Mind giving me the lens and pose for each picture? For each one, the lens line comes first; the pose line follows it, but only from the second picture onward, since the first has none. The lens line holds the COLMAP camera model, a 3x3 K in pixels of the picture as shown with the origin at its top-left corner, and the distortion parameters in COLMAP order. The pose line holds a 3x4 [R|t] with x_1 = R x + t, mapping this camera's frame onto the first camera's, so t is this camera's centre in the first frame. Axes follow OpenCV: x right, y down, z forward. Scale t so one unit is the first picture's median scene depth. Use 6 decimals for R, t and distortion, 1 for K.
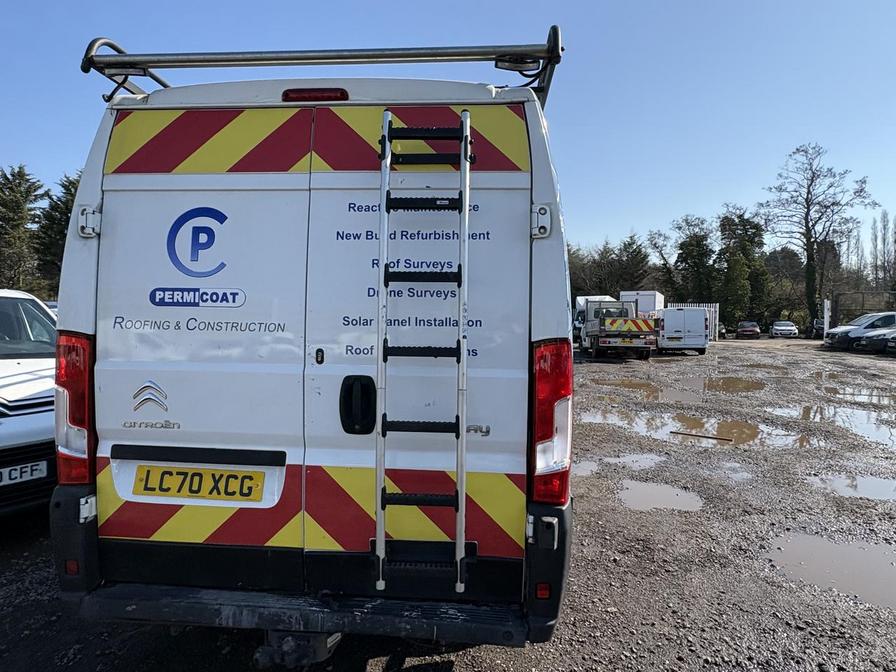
lens RADIAL K [[524.8, 0, 451.5], [0, 524.8, 334.3], [0, 0, 1]] dist [0.001391, -0.000884]
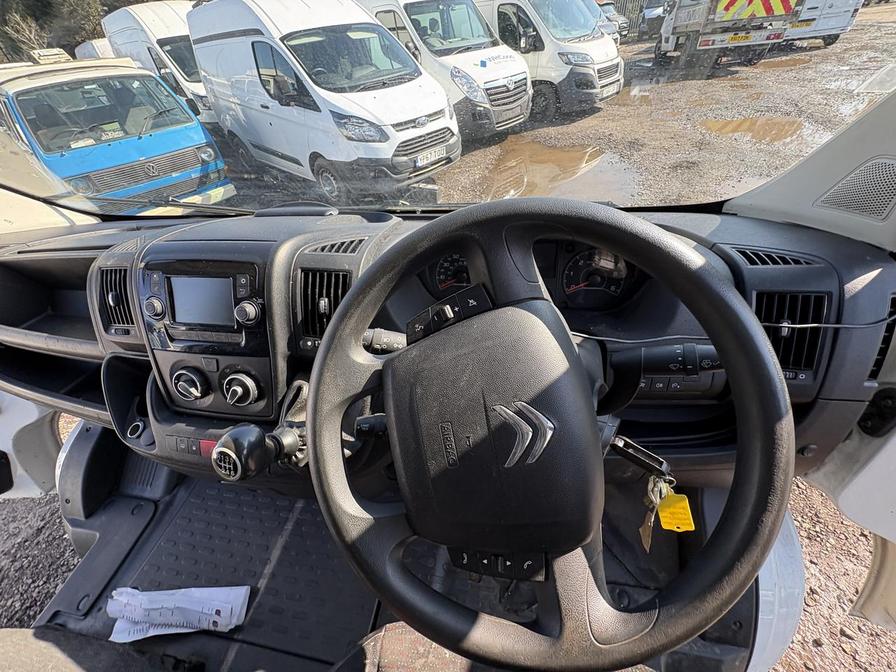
lens RADIAL K [[356.7, 0, 448.9], [0, 356.7, 334.2], [0, 0, 1]] dist [-0.000242, 0.000226]
pose [[0.988535, -0.005149, -0.150904, 0.050865], [0.099444, 0.774253, 0.625014, -0.151296], [0.113620, -0.632855, 0.765889, 2.713807]]
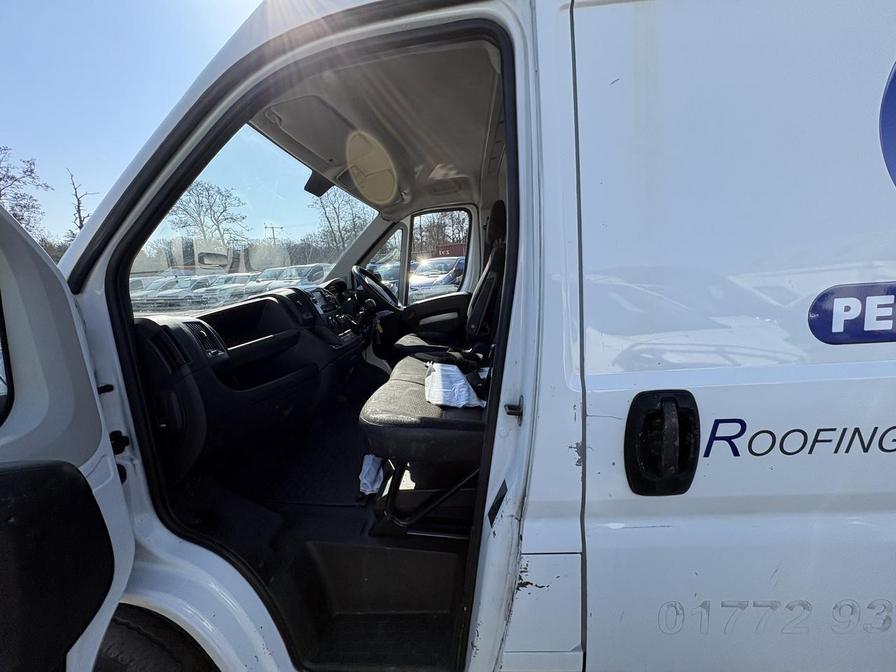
lens RADIAL K [[356.7, 0, 448.4], [0, 356.7, 336.8], [0, 0, 1]] dist [-0.000242, 0.000226]
pose [[-0.020804, -0.185982, 0.982333, -0.969302], [0.074297, 0.979541, 0.187027, -0.066738], [-0.997019, 0.076876, -0.006560, 2.629298]]
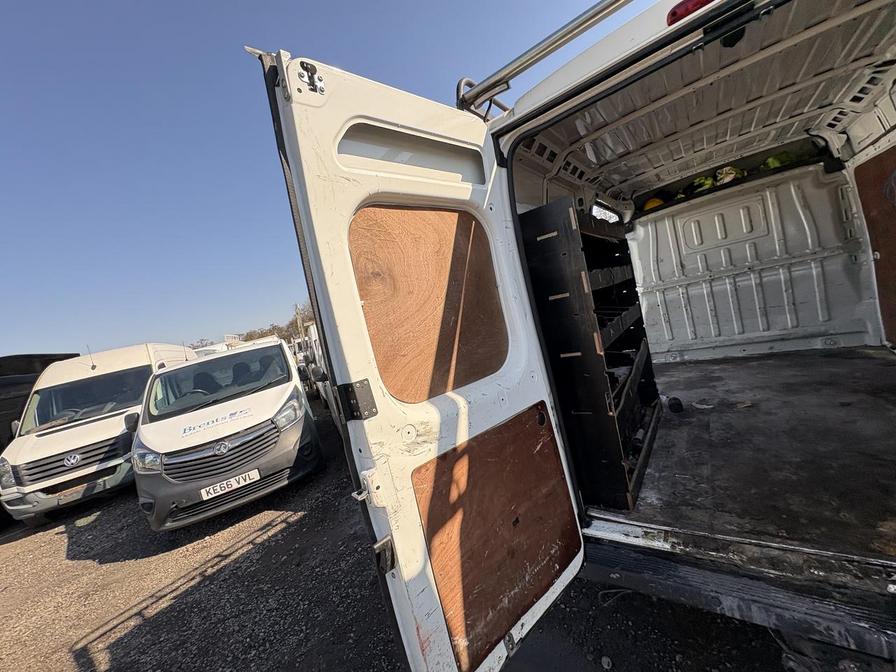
lens RADIAL K [[356.7, 0, 446.6], [0, 356.7, 337.7], [0, 0, 1]] dist [-0.000242, 0.000226]
pose [[0.817627, -0.169293, -0.550296, -0.383595], [0.233674, 0.971108, 0.048440, -0.075476], [0.526196, -0.168195, 0.833564, 0.264289]]
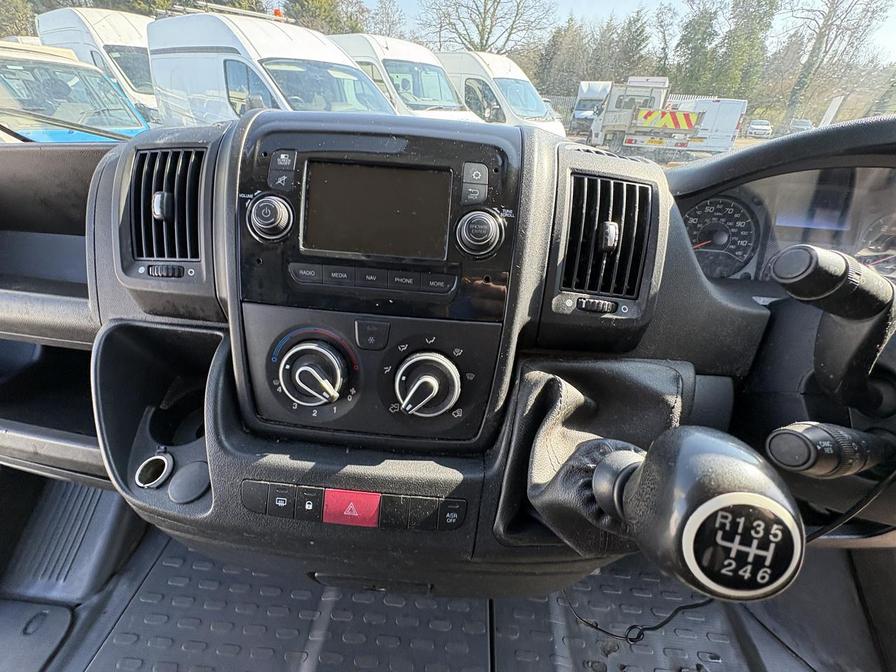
lens RADIAL K [[356.7, 0, 449.6], [0, 356.7, 334.9], [0, 0, 1]] dist [-0.000242, 0.000226]
pose [[0.999245, 0.031659, 0.022531, -0.136313], [-0.038759, 0.853524, 0.519610, -0.058604], [-0.002781, -0.520091, 0.854107, 2.764861]]
